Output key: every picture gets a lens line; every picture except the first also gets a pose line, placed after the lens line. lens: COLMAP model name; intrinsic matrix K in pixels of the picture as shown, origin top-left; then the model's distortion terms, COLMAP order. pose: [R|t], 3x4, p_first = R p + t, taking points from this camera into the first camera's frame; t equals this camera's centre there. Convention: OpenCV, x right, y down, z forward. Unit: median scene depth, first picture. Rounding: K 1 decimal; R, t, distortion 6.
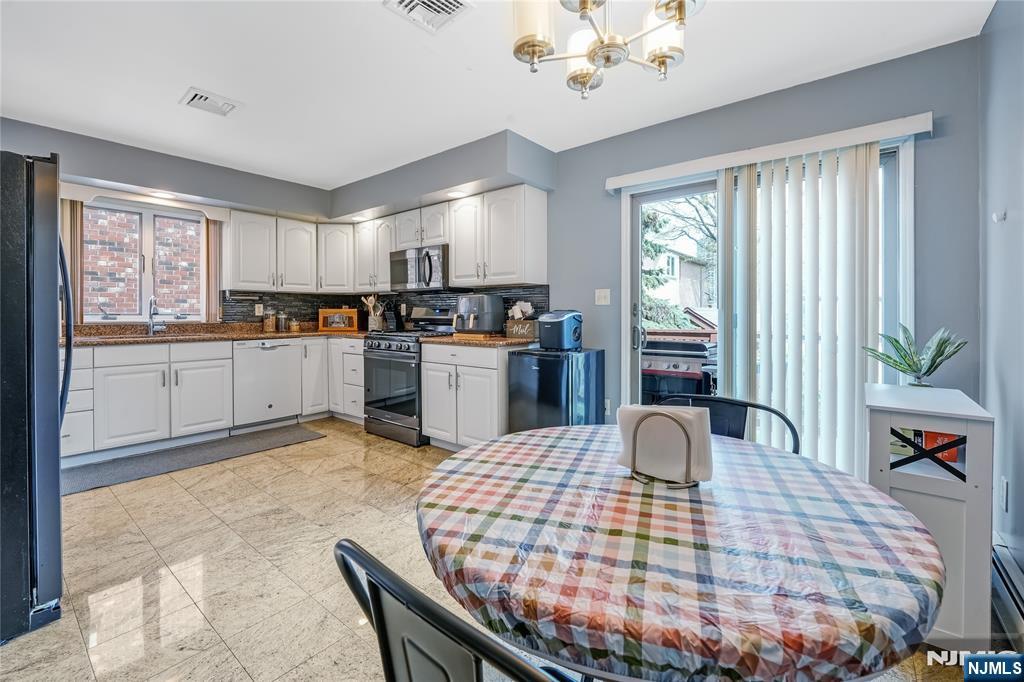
lens RADIAL K [[435.8, 0, 514.4], [0, 435.8, 316.6], [0, 0, 1]] dist [-0.001907, -0.000331]
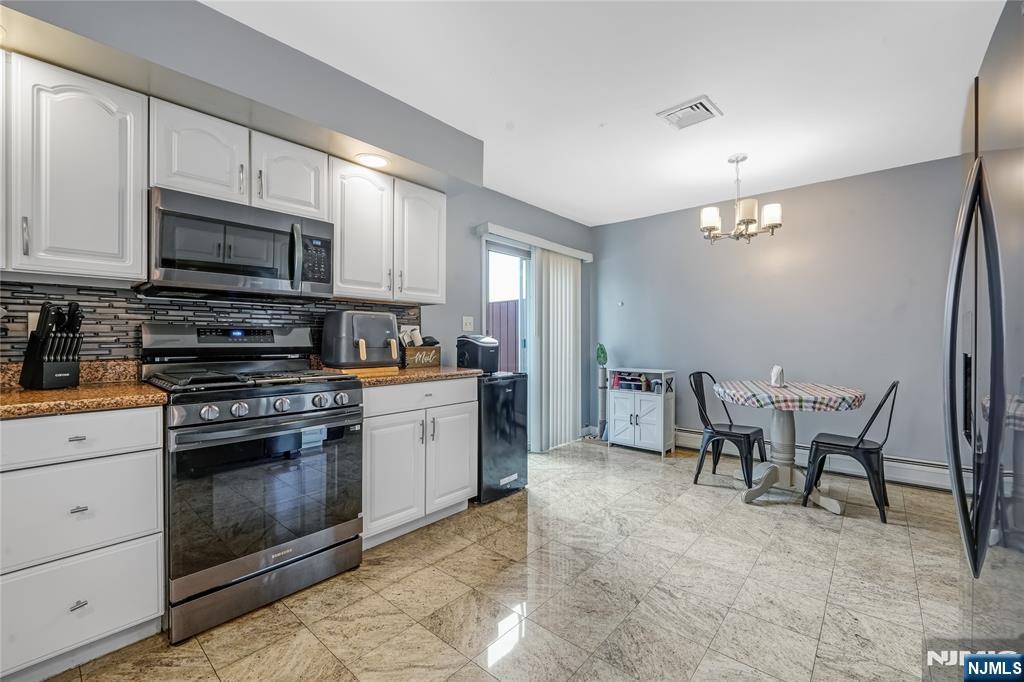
lens RADIAL K [[430.9, 0, 519.2], [0, 430.9, 338.1], [0, 0, 1]] dist [-0.001740, -0.000638]
pose [[0.022591, 0.002845, 0.999741, -0.684572], [0.005010, 0.999983, -0.002959, -0.003804], [-0.999732, 0.005076, 0.022576, 0.658263]]
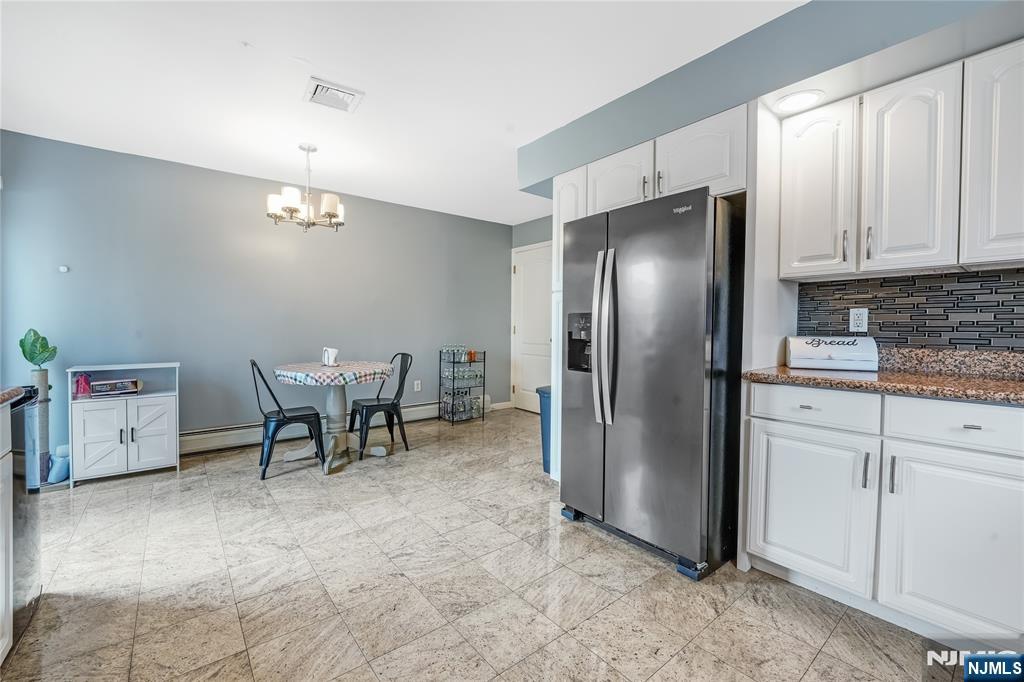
lens RADIAL K [[418.7, 0, 509.8], [0, 418.7, 340.2], [0, 0, 1]] dist [-0.002855, -0.004658]
pose [[-0.976226, -0.010818, 0.216483, -0.448840], [-0.002151, 0.999188, 0.040233, -0.004238], [-0.216743, 0.038810, -0.975457, 0.948927]]
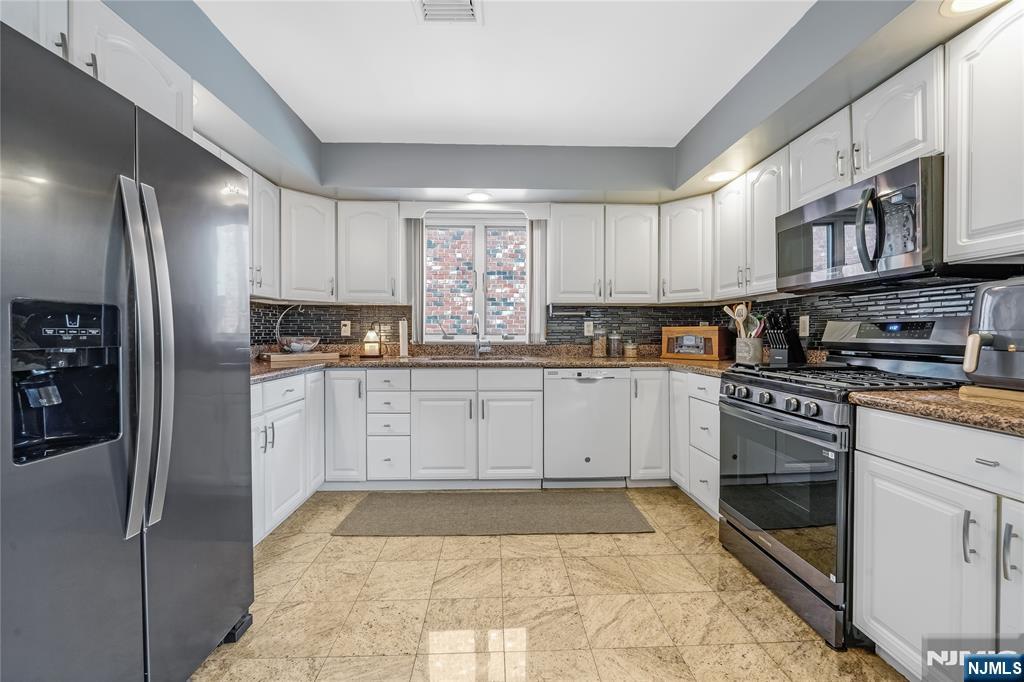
lens RADIAL K [[418.7, 0, 509.8], [0, 418.7, 340.2], [0, 0, 1]] dist [-0.002855, -0.004658]
pose [[0.653122, 0.012133, -0.757156, -0.111683], [-0.006738, 0.999925, 0.010211, -0.001404], [0.757223, -0.001567, 0.653155, 0.427267]]
